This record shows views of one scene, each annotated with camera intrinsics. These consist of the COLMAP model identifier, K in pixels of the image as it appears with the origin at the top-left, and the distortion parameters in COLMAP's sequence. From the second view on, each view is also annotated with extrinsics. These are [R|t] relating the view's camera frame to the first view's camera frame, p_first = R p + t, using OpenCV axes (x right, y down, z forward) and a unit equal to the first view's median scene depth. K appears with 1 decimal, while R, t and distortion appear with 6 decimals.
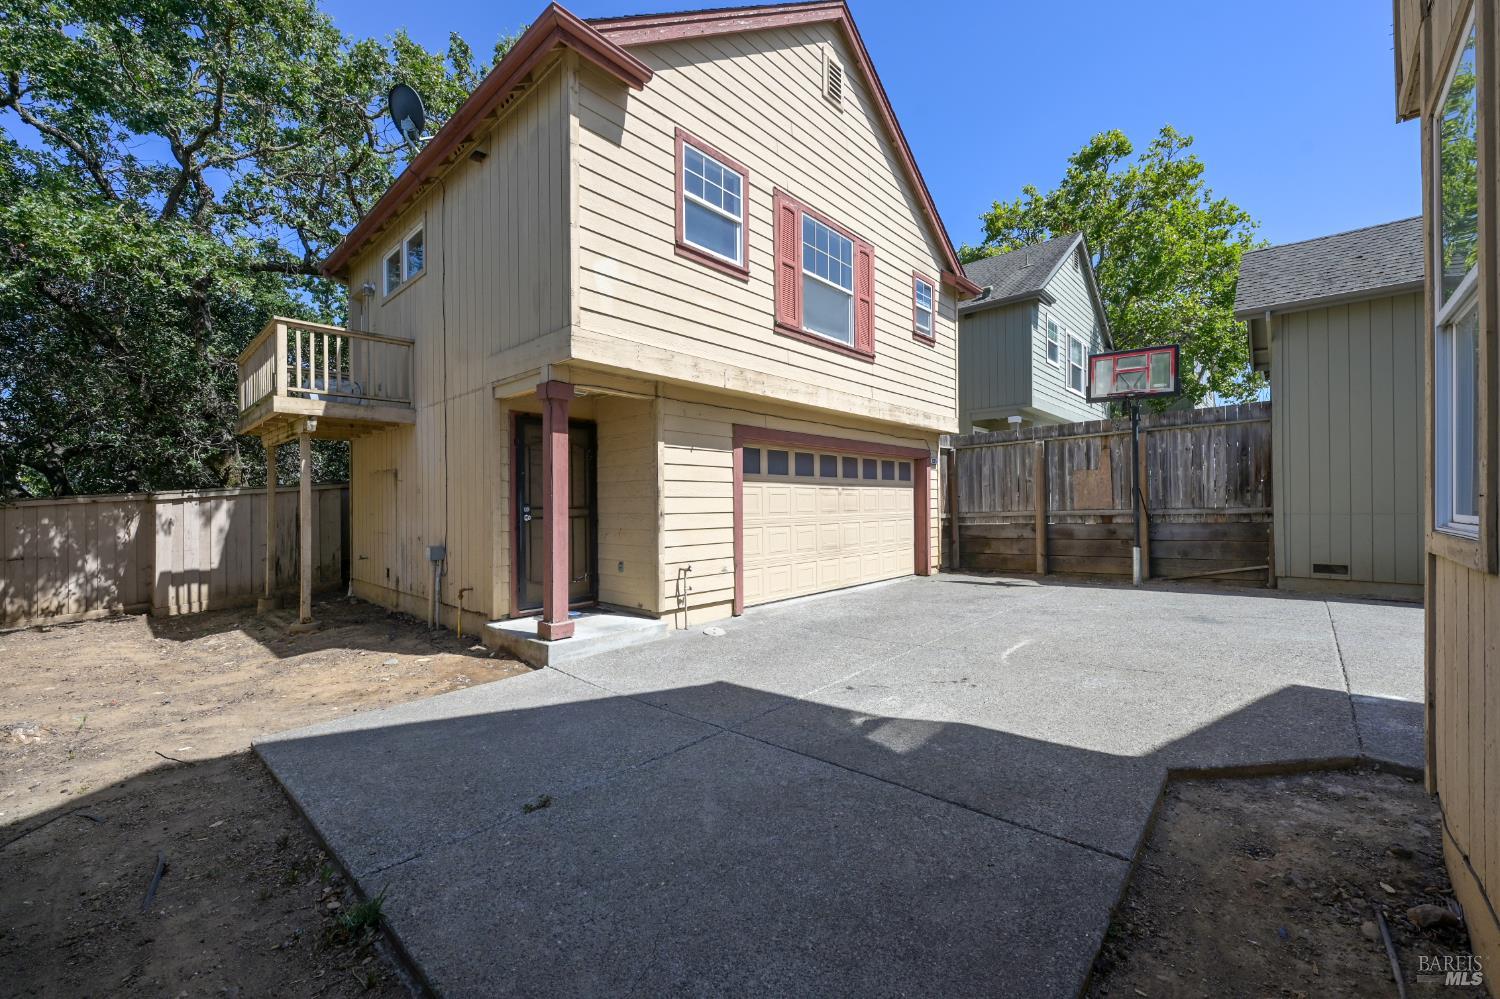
lens RADIAL K [[599.4, 0, 763.7], [0, 599.4, 503.0], [0, 0, 1]] dist [0.002382, 0.000166]
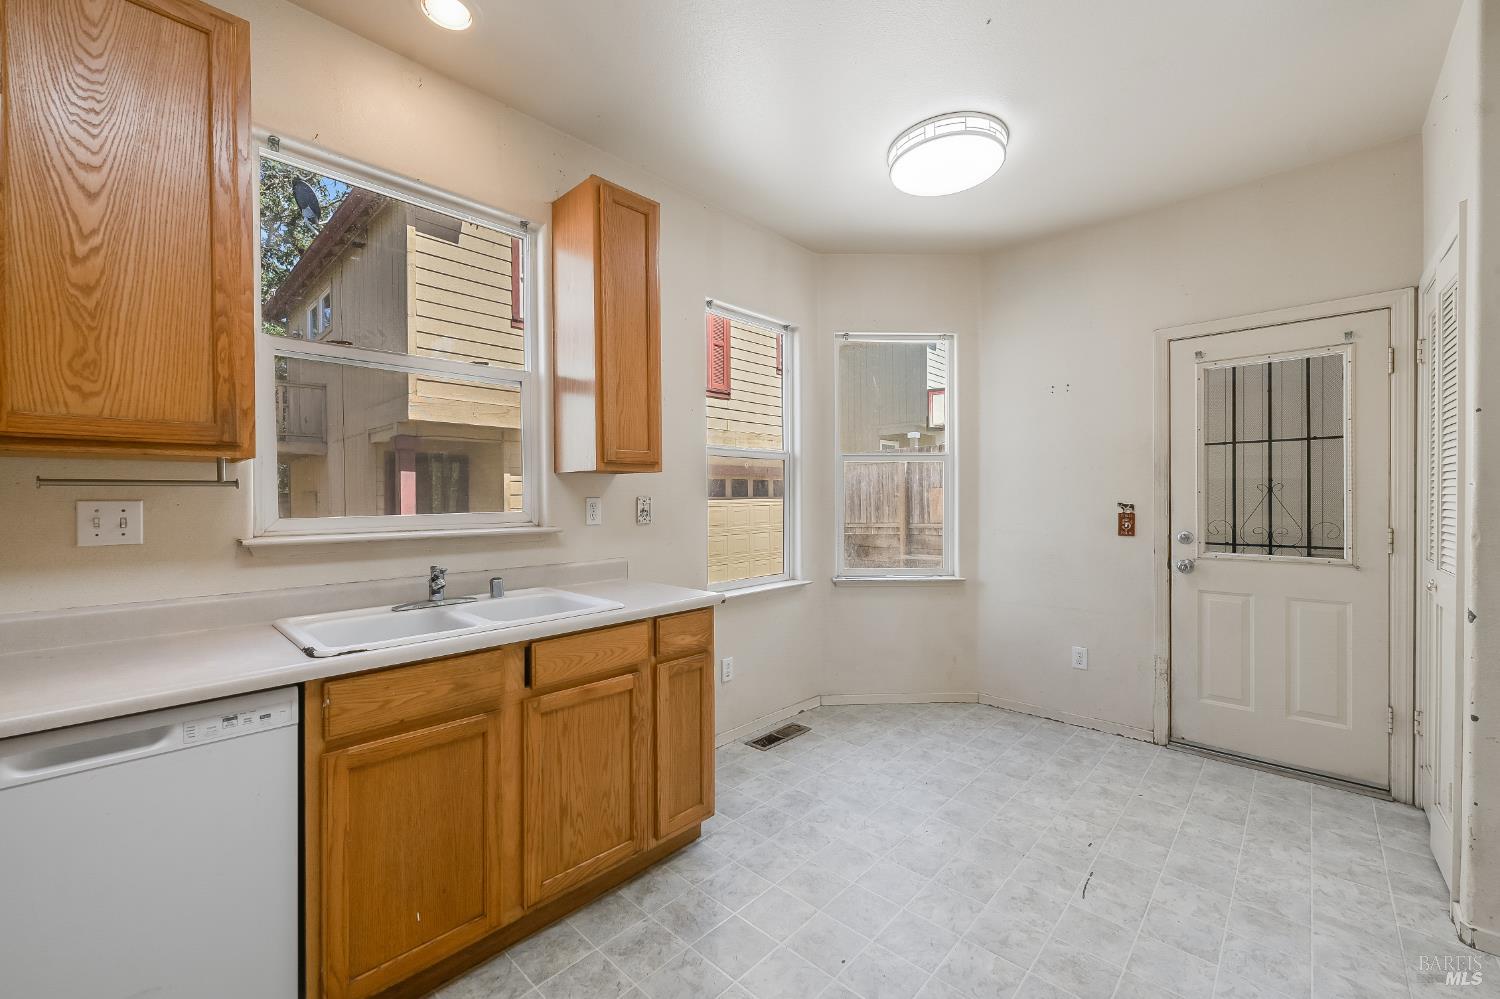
lens RADIAL K [[599.4, 0, 753.8], [0, 599.4, 501.7], [0, 0, 1]] dist [0.002382, 0.000166]
pose [[0.999834, 0.001278, -0.018182, 0.252040], [-0.001129, 0.999965, 0.008233, -0.045356], [0.018192, -0.008211, 0.999801, -0.152240]]
